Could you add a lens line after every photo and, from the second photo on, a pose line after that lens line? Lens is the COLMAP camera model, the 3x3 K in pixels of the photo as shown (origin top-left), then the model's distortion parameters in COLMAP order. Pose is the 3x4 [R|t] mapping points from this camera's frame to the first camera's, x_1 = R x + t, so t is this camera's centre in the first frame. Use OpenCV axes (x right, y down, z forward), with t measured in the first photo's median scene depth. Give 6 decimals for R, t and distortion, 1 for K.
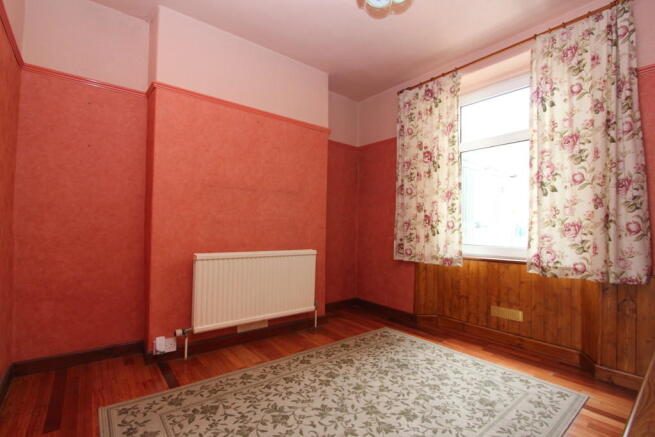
lens RADIAL K [[300.9, 0, 327.8], [0, 300.9, 220.9], [0, 0, 1]] dist [-0.018028, 0.000094]
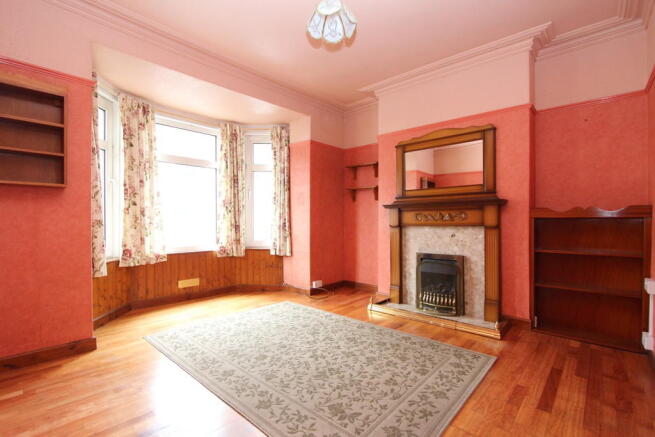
lens RADIAL K [[300.9, 0, 326.2], [0, 300.9, 222.1], [0, 0, 1]] dist [-0.018028, 0.000094]
pose [[-0.166105, -0.015867, 0.985980, -1.274891], [-0.027307, 0.999561, 0.011486, 0.025503], [-0.985730, -0.025016, -0.166465, 1.161530]]
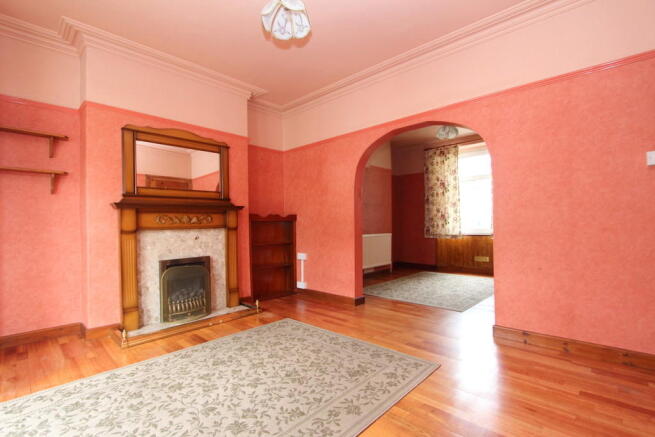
lens RADIAL K [[300.9, 0, 326.6], [0, 300.9, 221.0], [0, 0, 1]] dist [-0.018028, 0.000094]
pose [[-0.989169, 0.000289, -0.146782, -0.109682], [0.005660, 0.999330, -0.036173, 0.074565], [0.146673, -0.036612, -0.988507, 2.090034]]
